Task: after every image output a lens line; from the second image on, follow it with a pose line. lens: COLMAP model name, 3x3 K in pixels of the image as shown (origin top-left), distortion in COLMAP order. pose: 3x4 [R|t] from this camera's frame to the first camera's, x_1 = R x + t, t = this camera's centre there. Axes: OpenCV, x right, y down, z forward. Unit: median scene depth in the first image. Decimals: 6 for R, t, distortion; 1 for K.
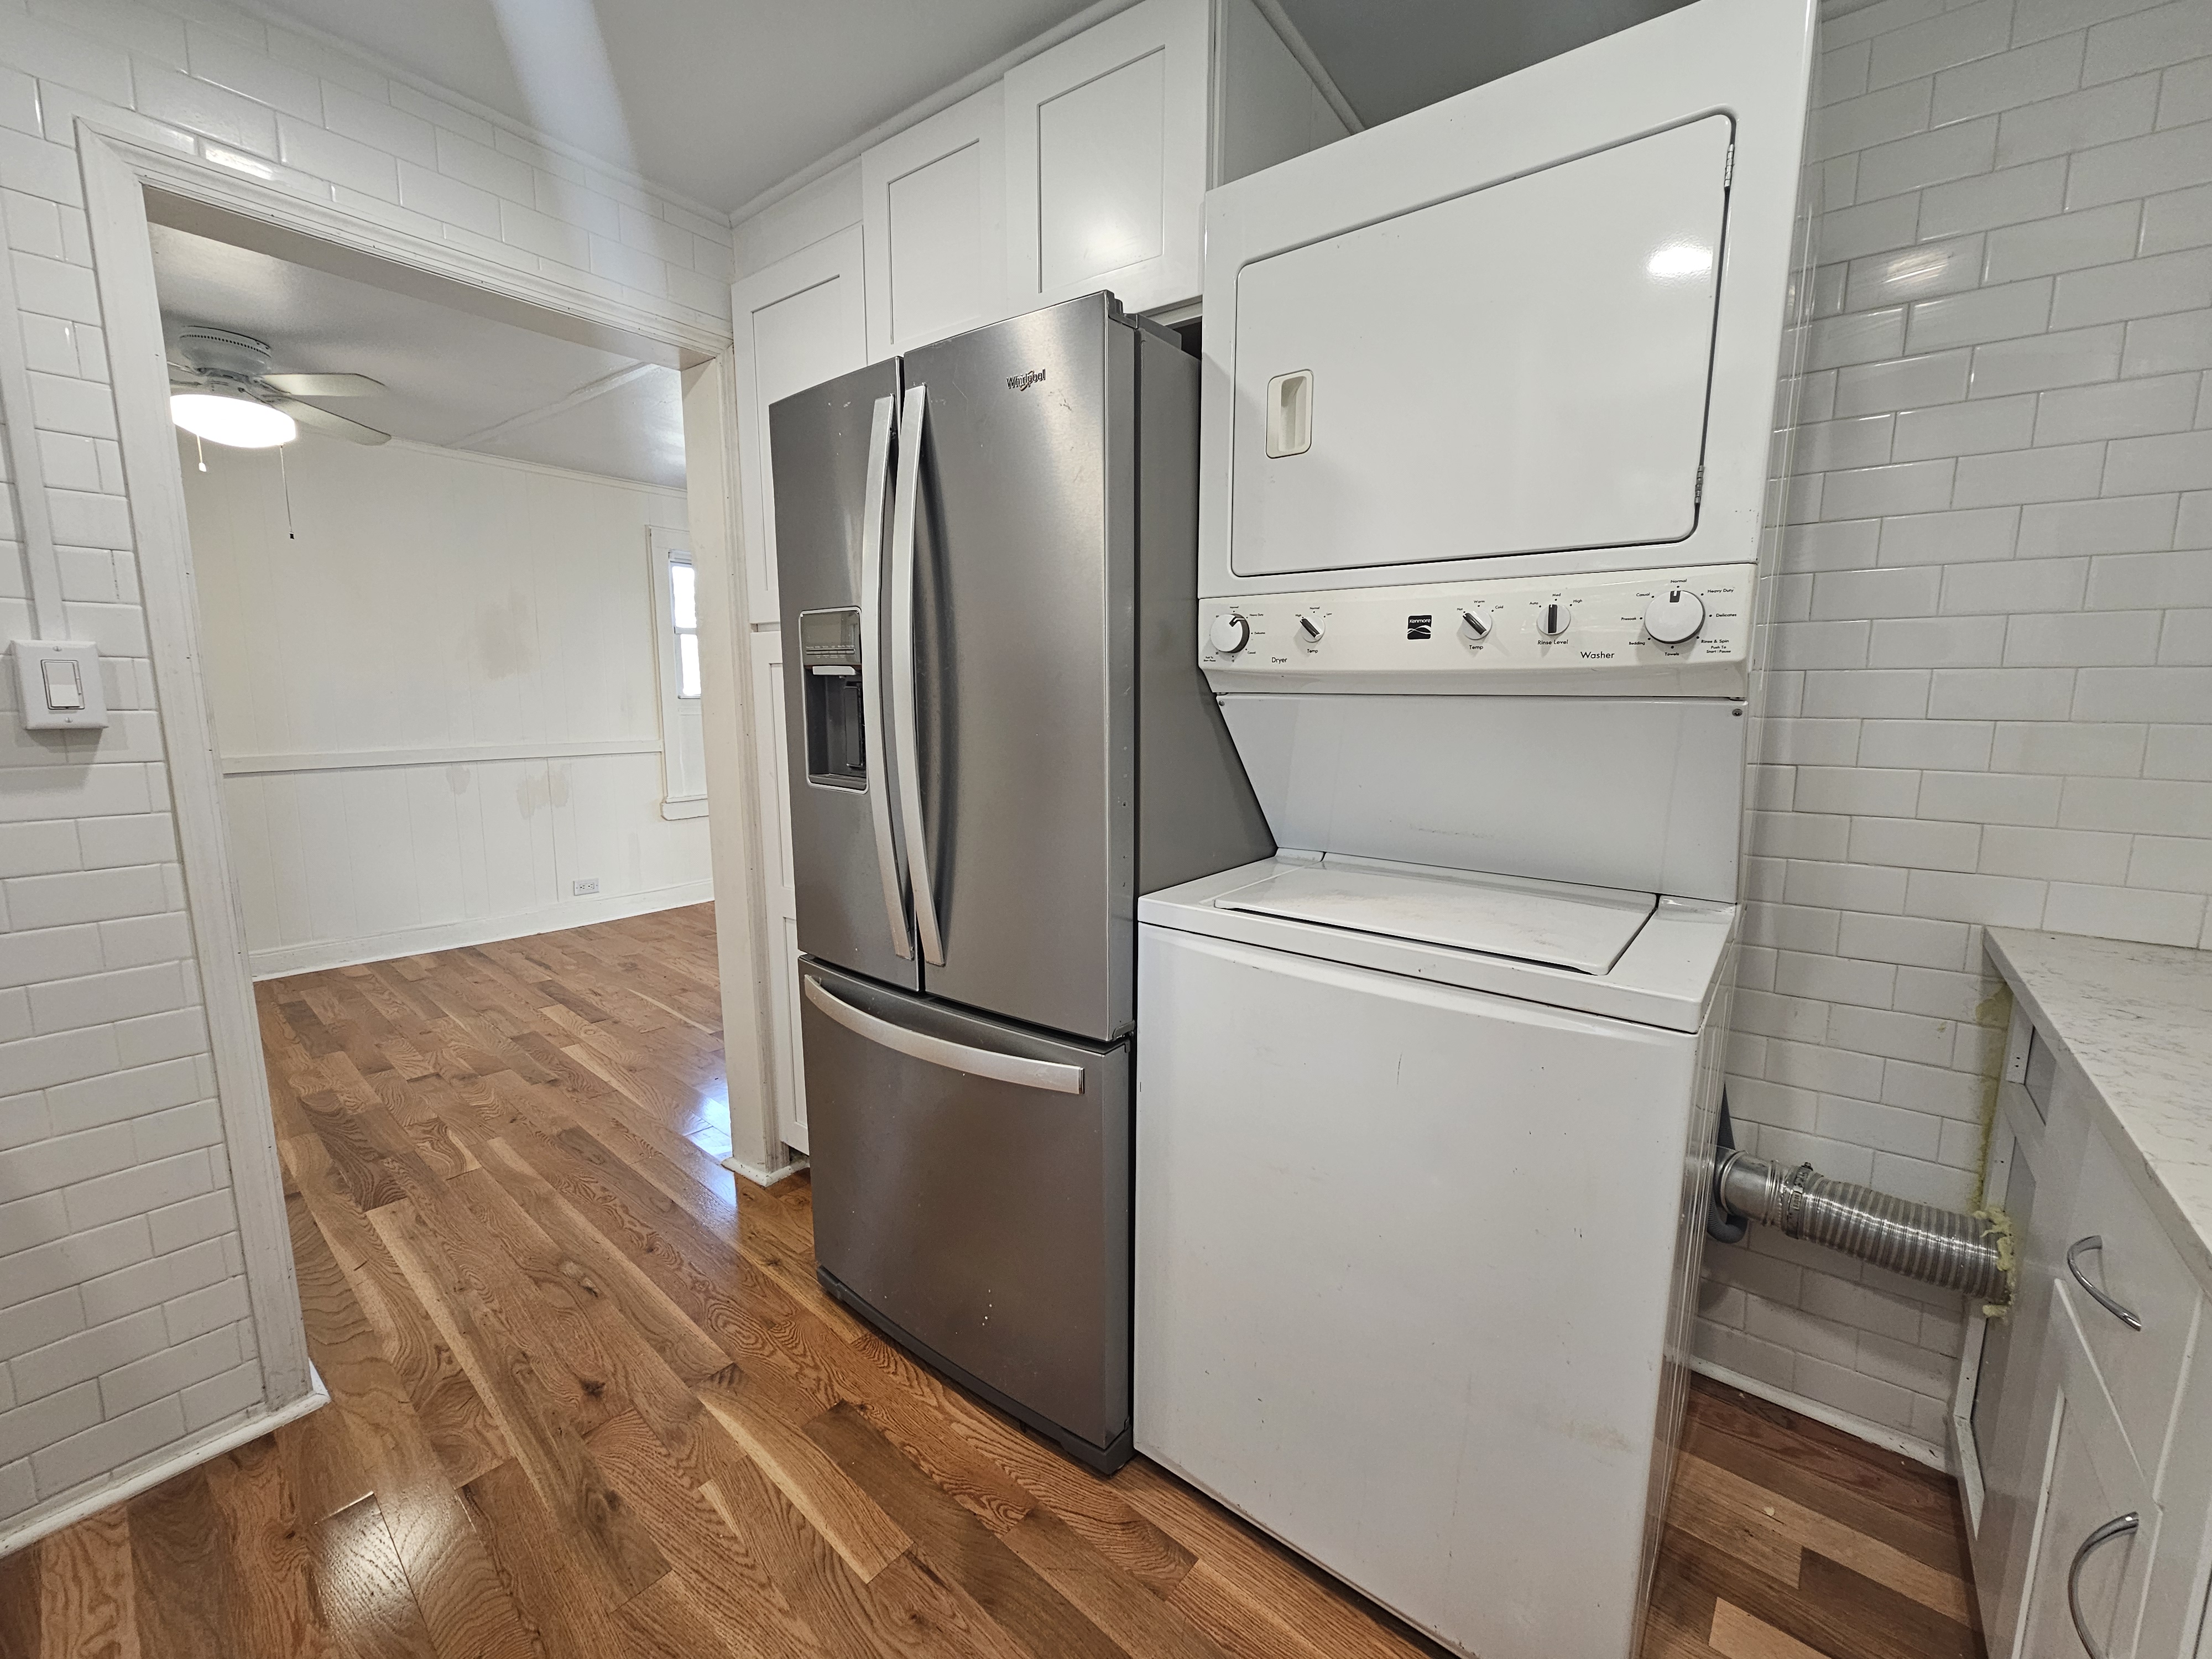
lens RADIAL K [[891.4, 0, 1118.0], [0, 891.4, 820.8], [0, 0, 1]] dist [0.000127, -0.000226]
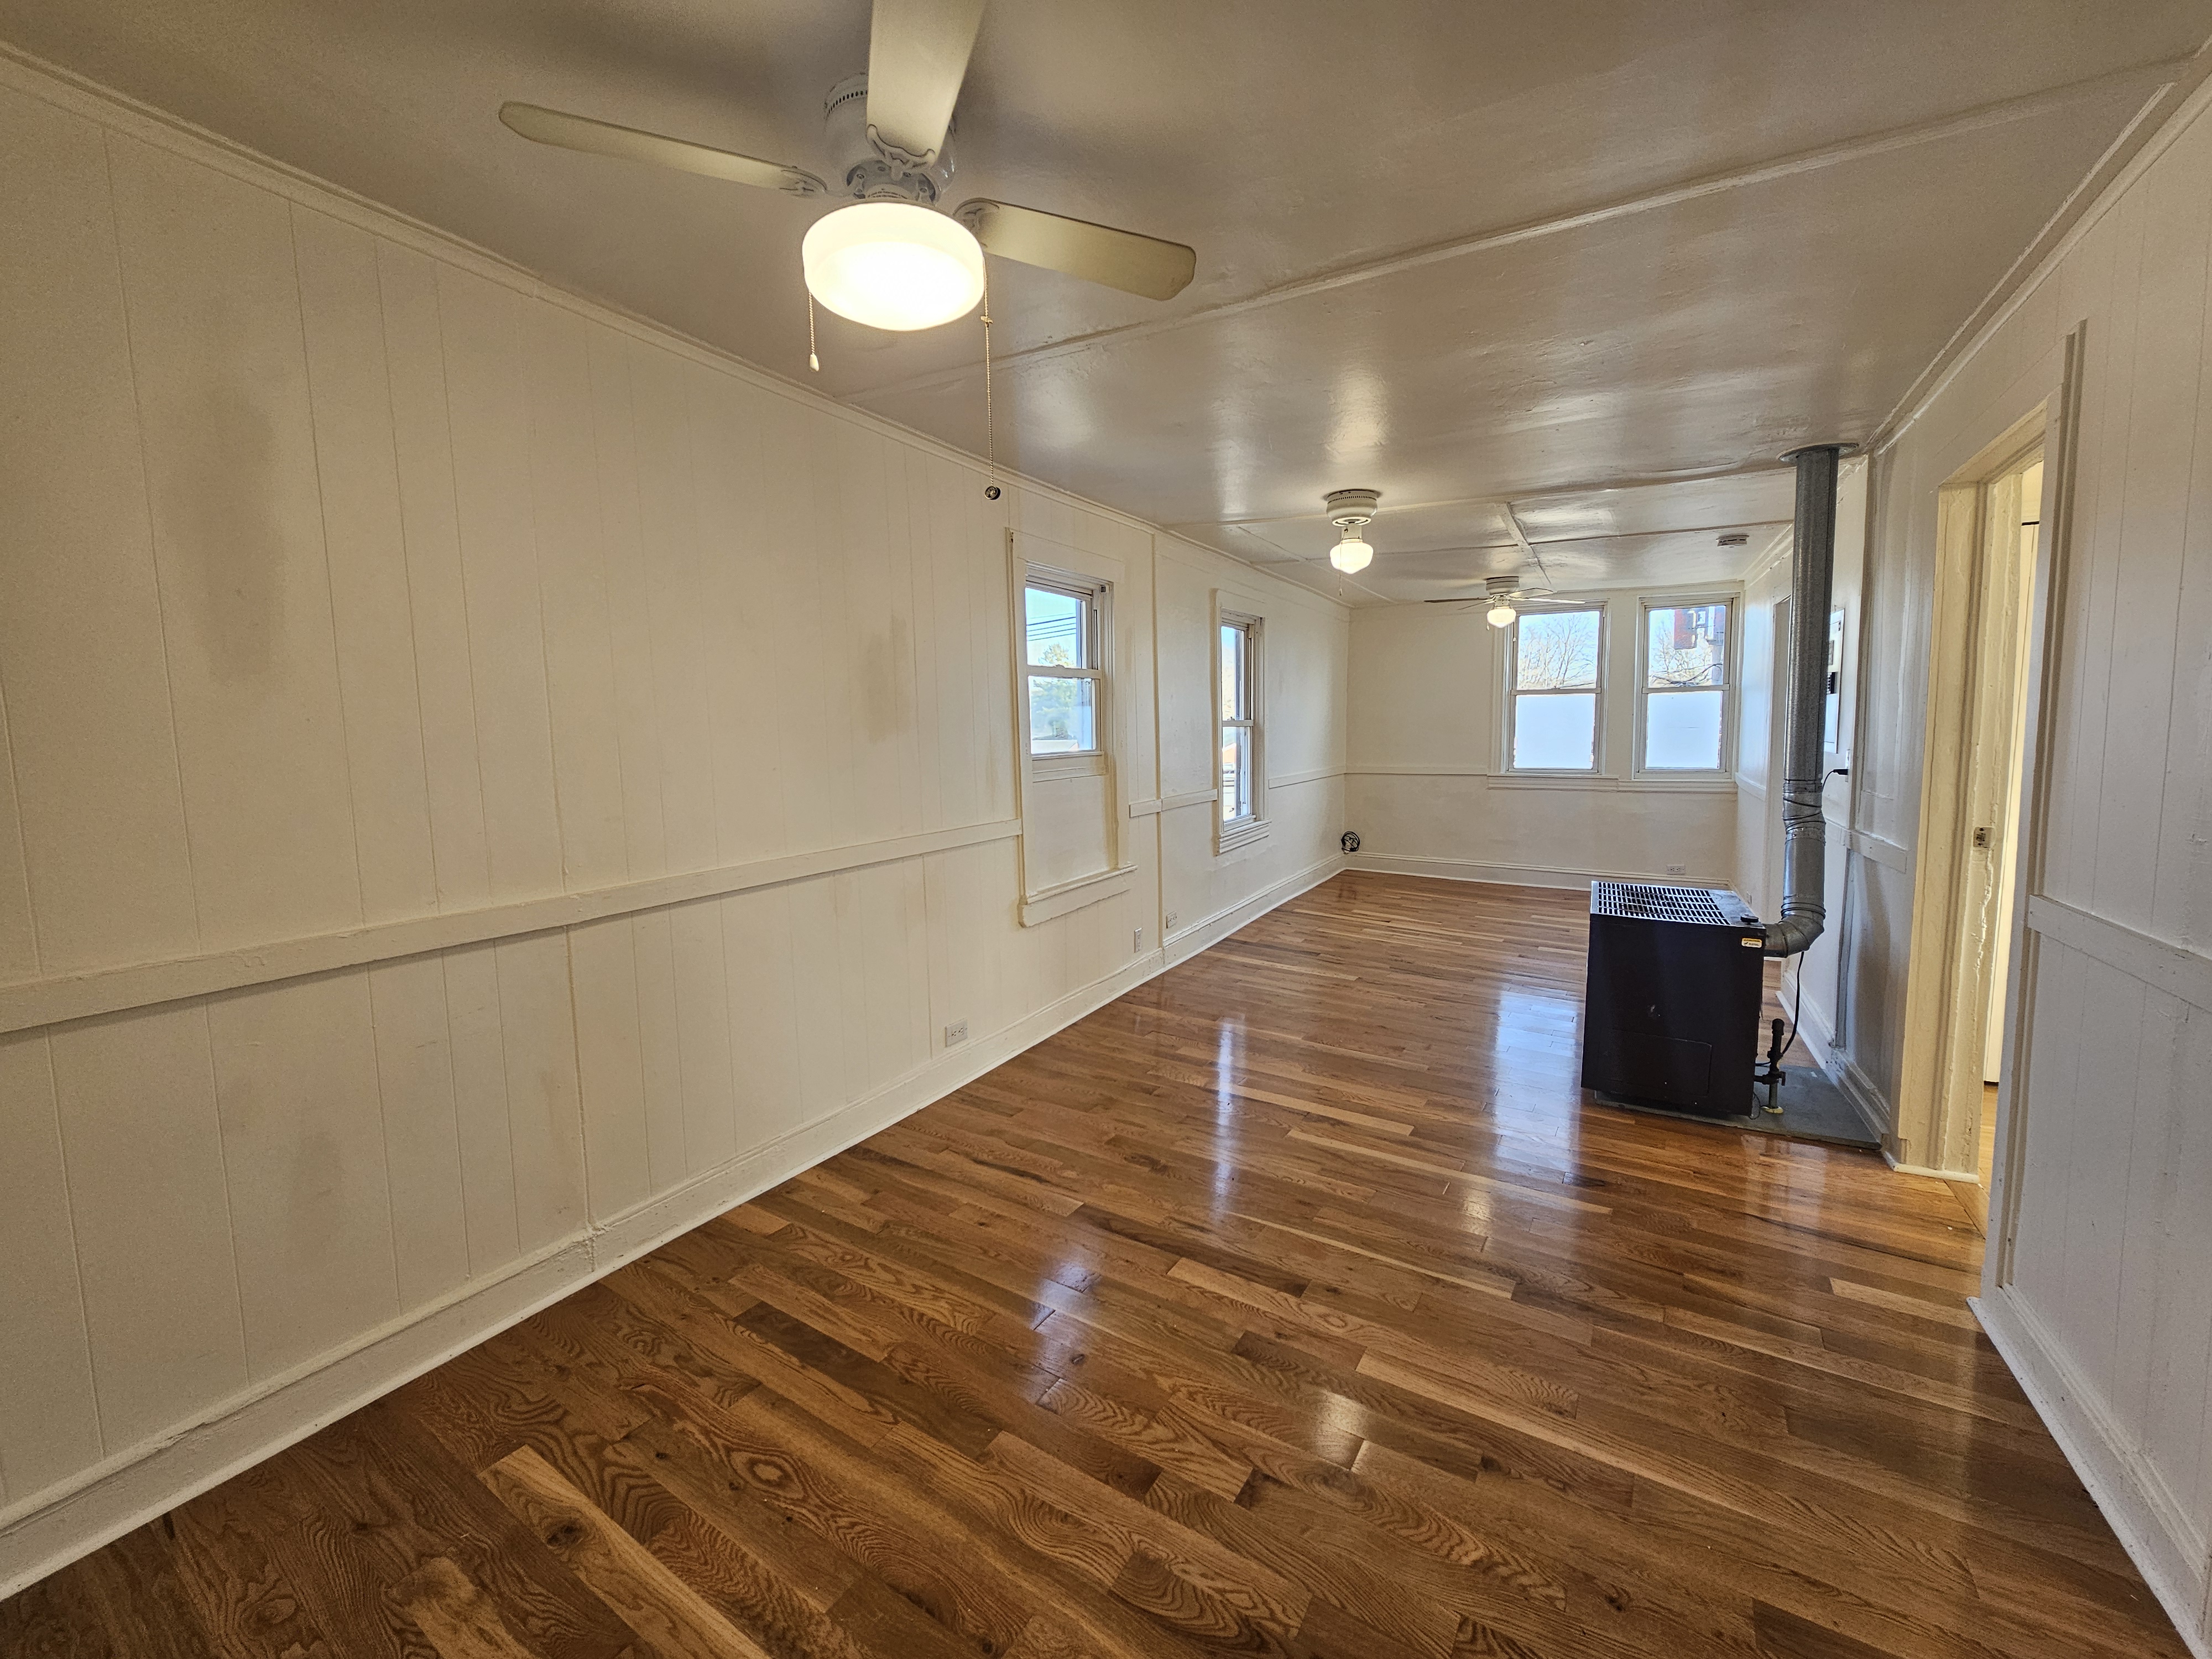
lens RADIAL K [[891.4, 0, 1098.9], [0, 891.4, 827.9], [0, 0, 1]] dist [0.000127, -0.000226]
pose [[0.990395, -0.049937, 0.128937, -1.442291], [0.053373, 0.998302, -0.023335, -0.163395], [-0.127552, 0.029993, 0.991378, 0.726371]]
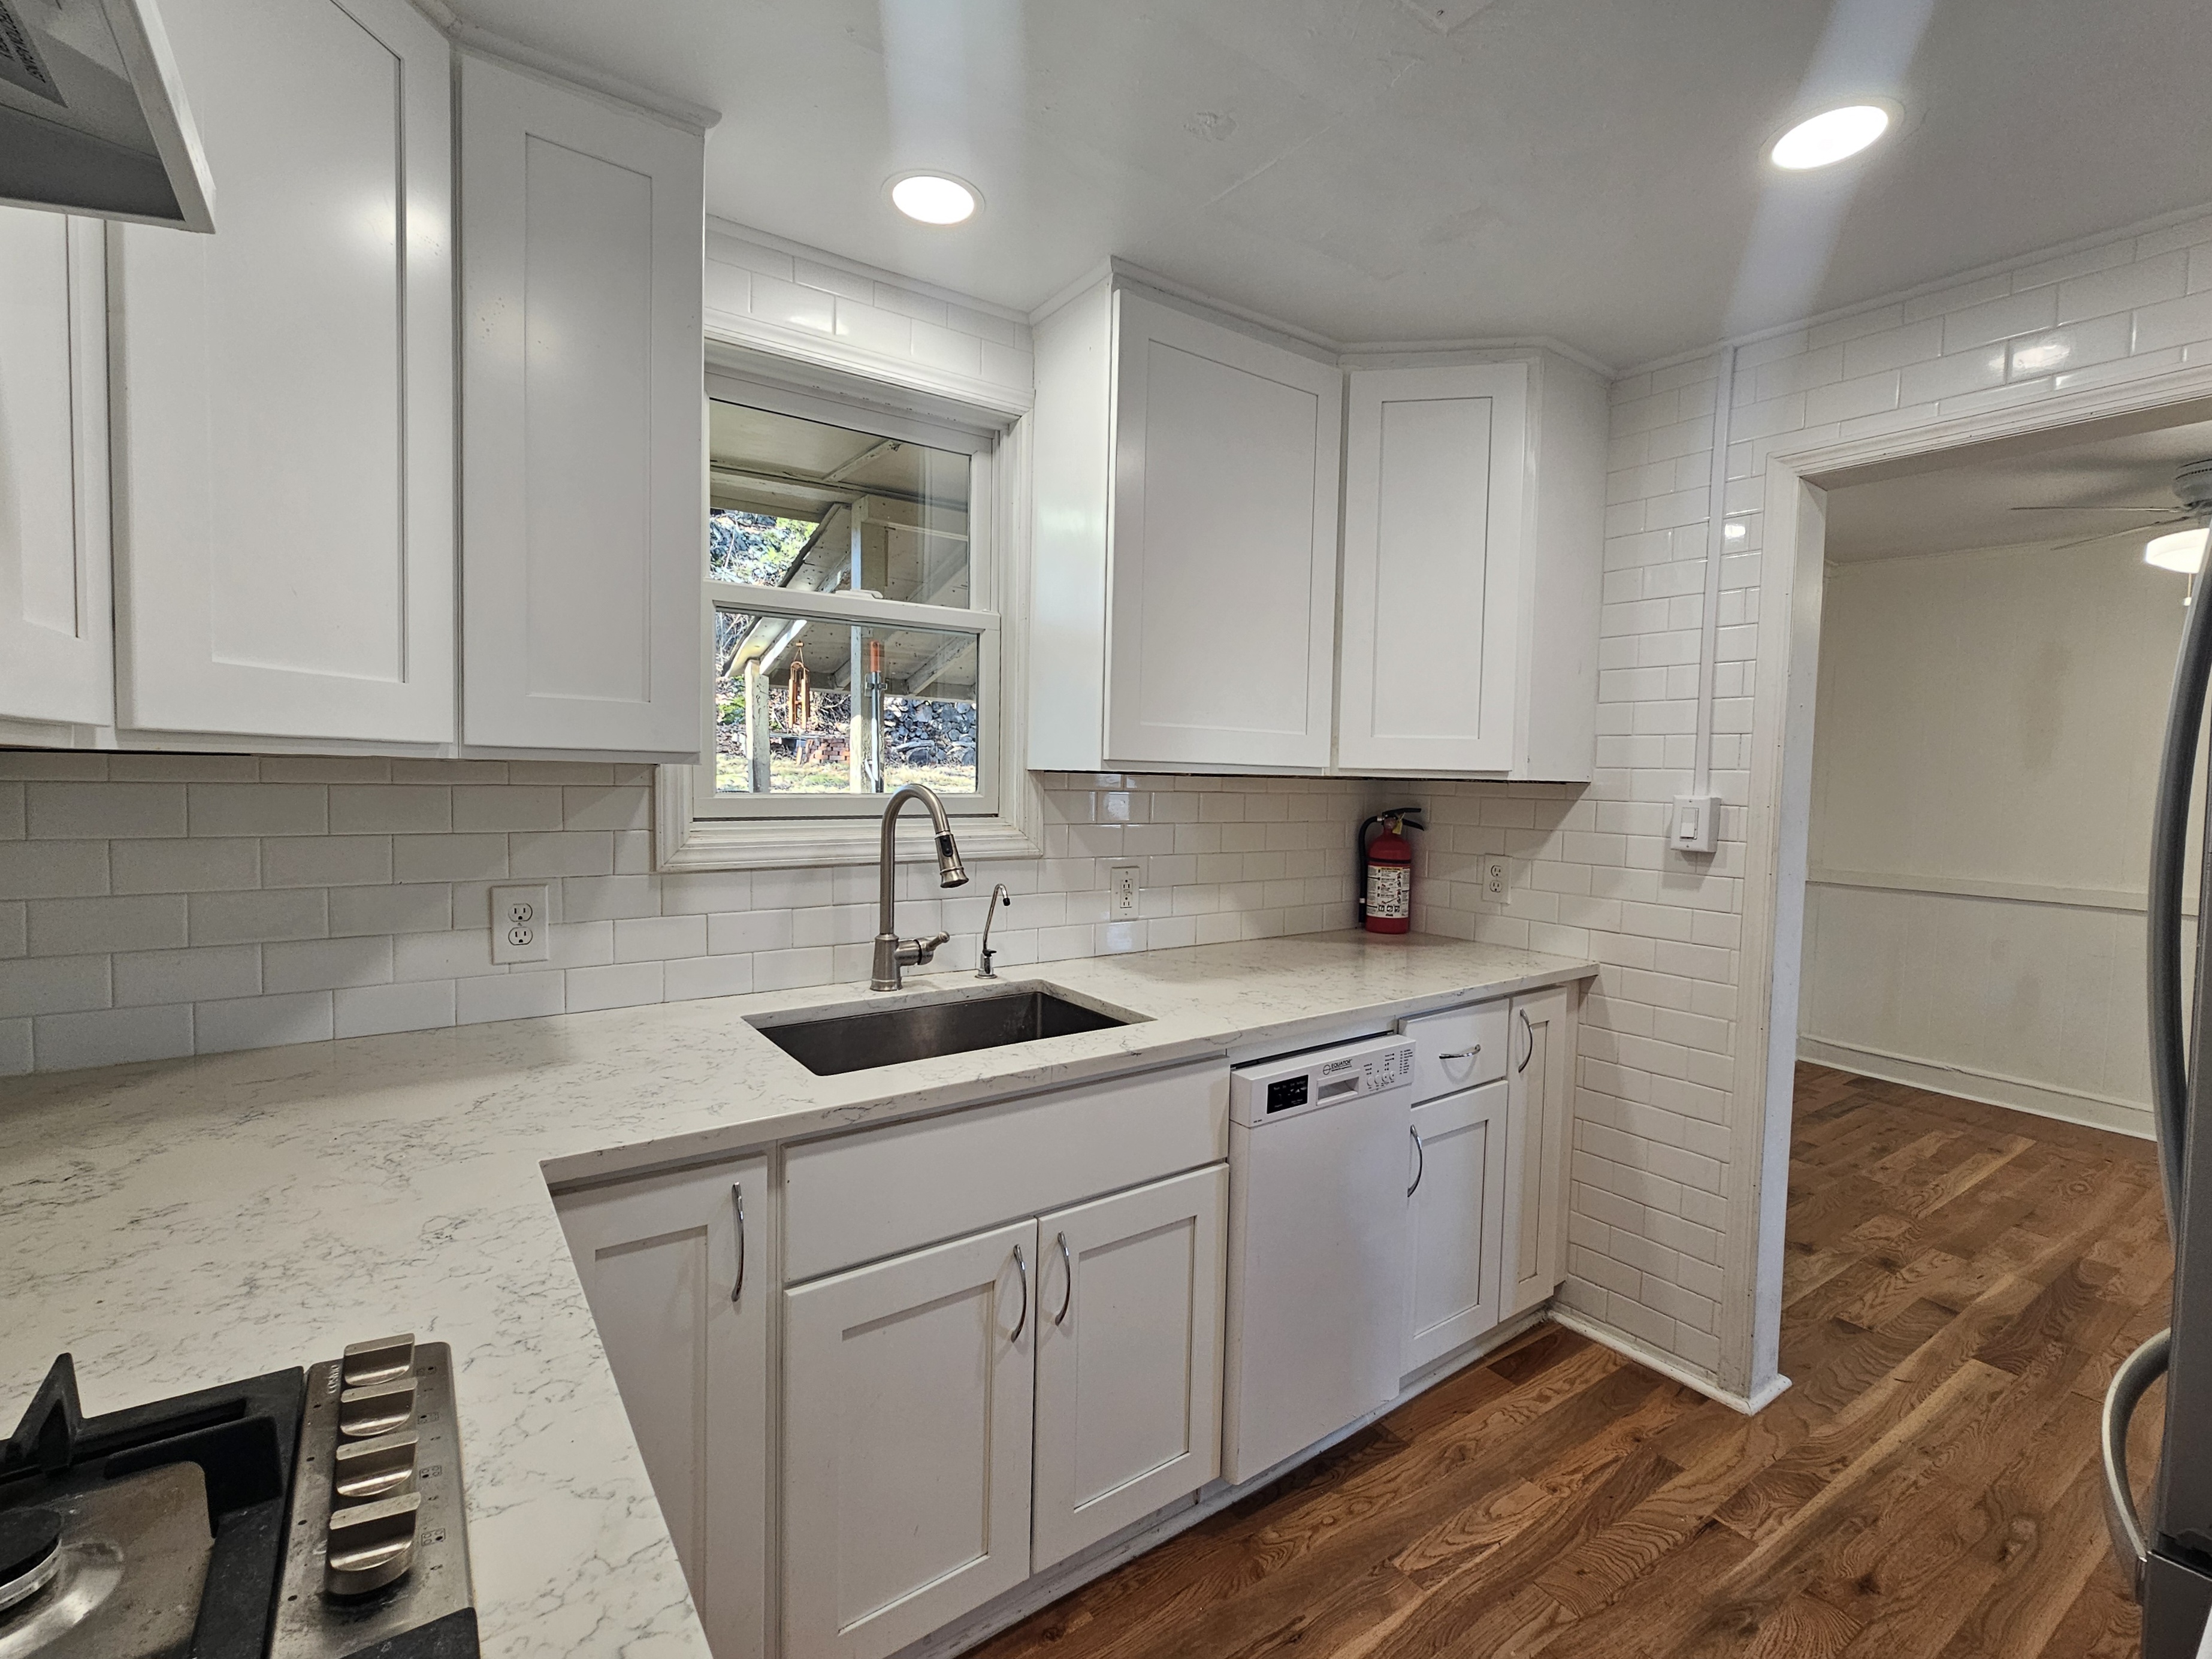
lens RADIAL K [[967.3, 0, 1097.2], [0, 967.3, 830.4], [0, 0, 1]] dist [0.000507, 0.000402]
pose [[-0.292898, 0.034125, -0.955535, 0.508531], [-0.157174, 0.984050, 0.083322, -0.081103], [0.943137, 0.174590, -0.282863, 0.344897]]
